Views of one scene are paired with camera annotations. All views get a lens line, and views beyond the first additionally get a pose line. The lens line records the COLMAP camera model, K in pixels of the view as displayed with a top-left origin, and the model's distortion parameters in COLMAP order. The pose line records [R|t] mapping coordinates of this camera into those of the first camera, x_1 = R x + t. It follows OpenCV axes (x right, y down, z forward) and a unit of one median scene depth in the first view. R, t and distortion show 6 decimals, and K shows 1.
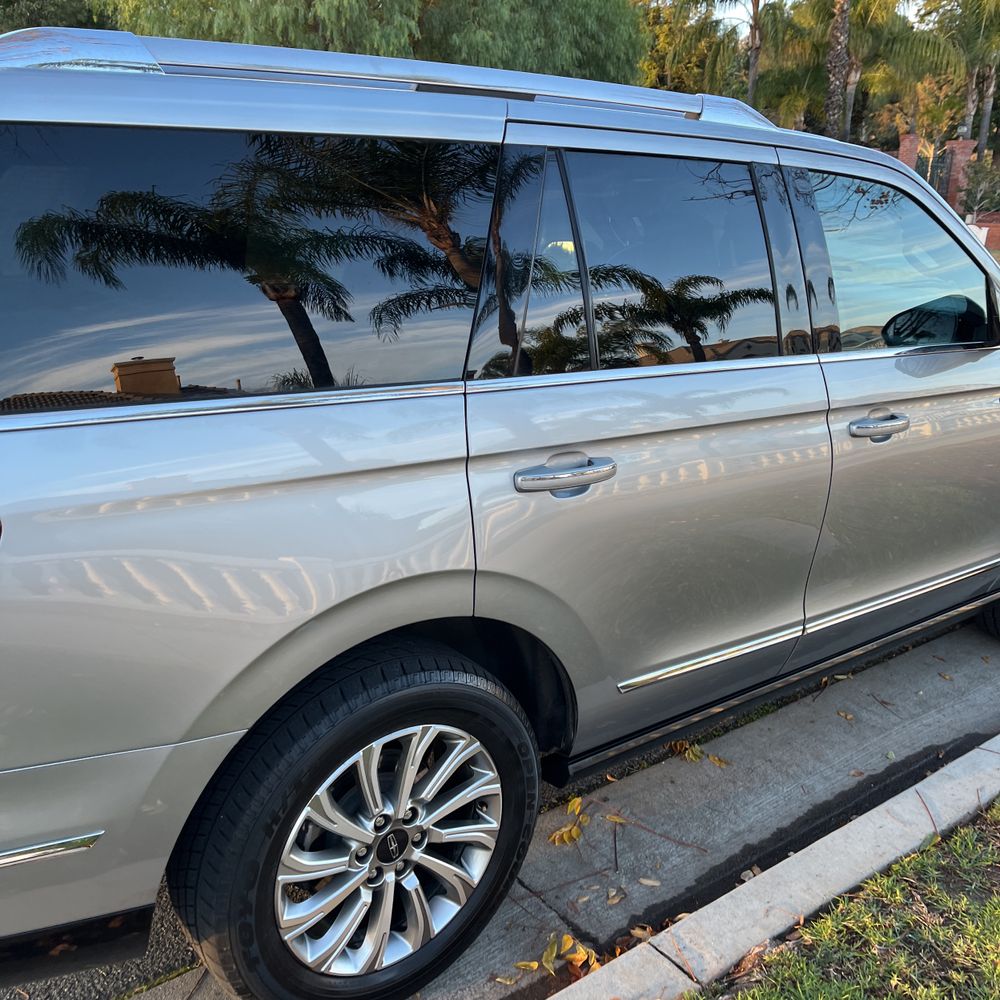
lens RADIAL K [[1018.7, 0, 492.8], [0, 1018.7, 512.6], [0, 0, 1]] dist [0.019110, 0.000000]
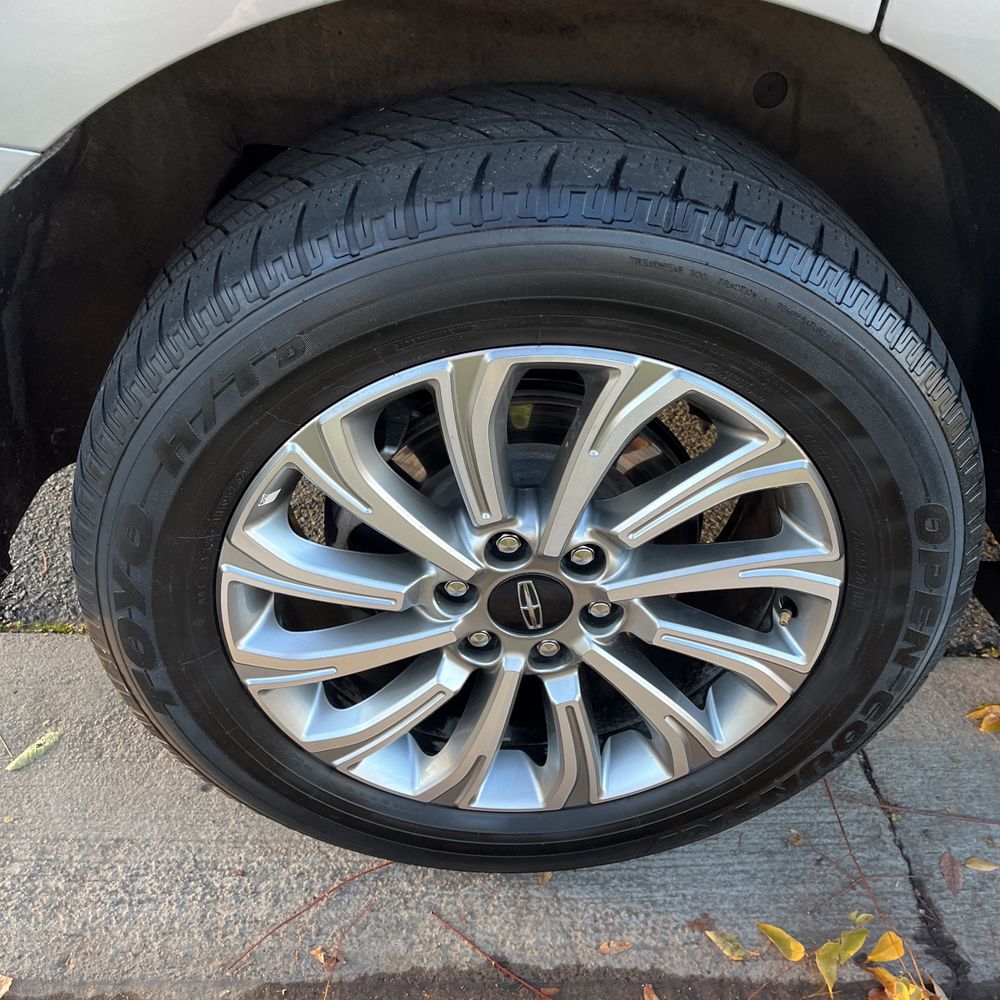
lens RADIAL K [[1018.7, 0, 481.5], [0, 1018.7, 484.9], [0, 0, 1]] dist [0.019110, 0.000000]
pose [[0.807463, 0.369649, -0.459742, 0.058101], [-0.220659, 0.912015, 0.345742, 0.114788], [0.547095, -0.177728, 0.817985, 0.552782]]
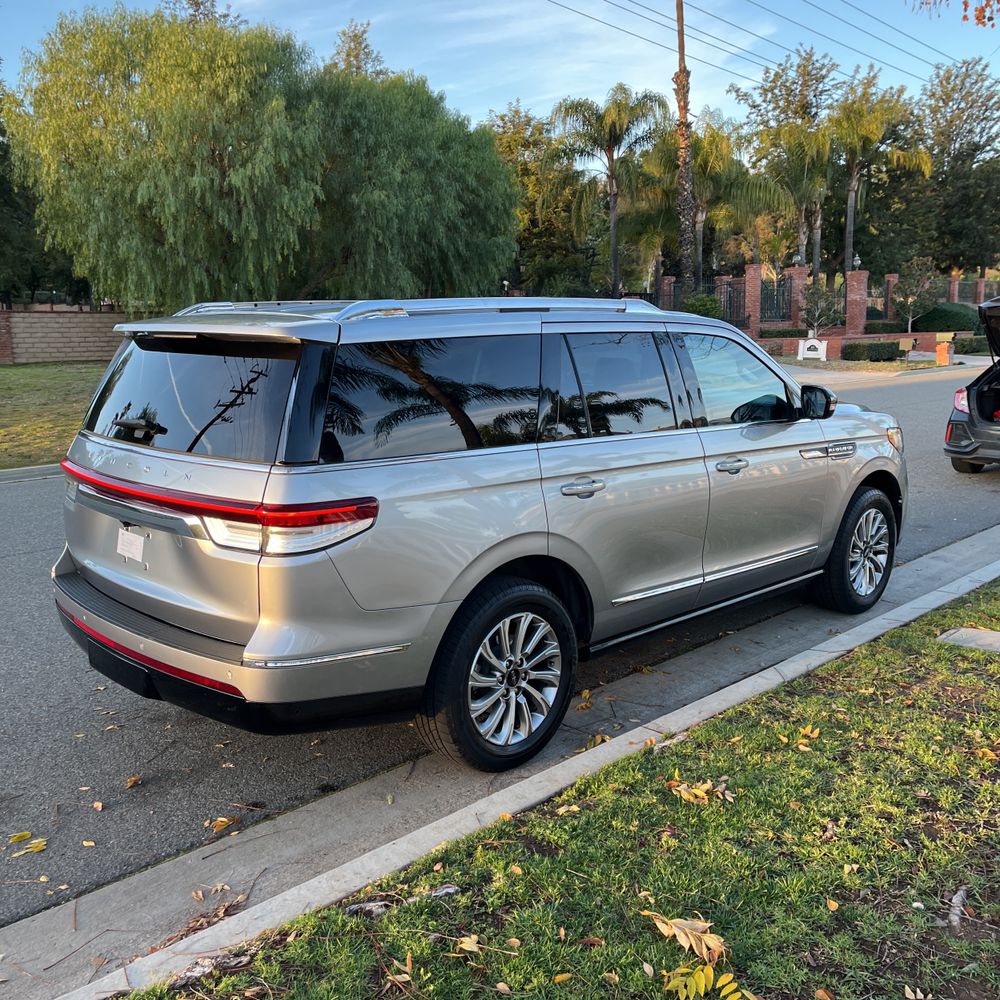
lens RADIAL K [[1018.7, 0, 492.6], [0, 1018.7, 501.6], [0, 0, 1]] dist [0.019110, 0.000000]
pose [[0.992378, -0.061178, 0.106974, -0.285126], [0.074441, 0.989392, -0.124744, 0.200325], [-0.098208, 0.131757, 0.986405, -0.863482]]
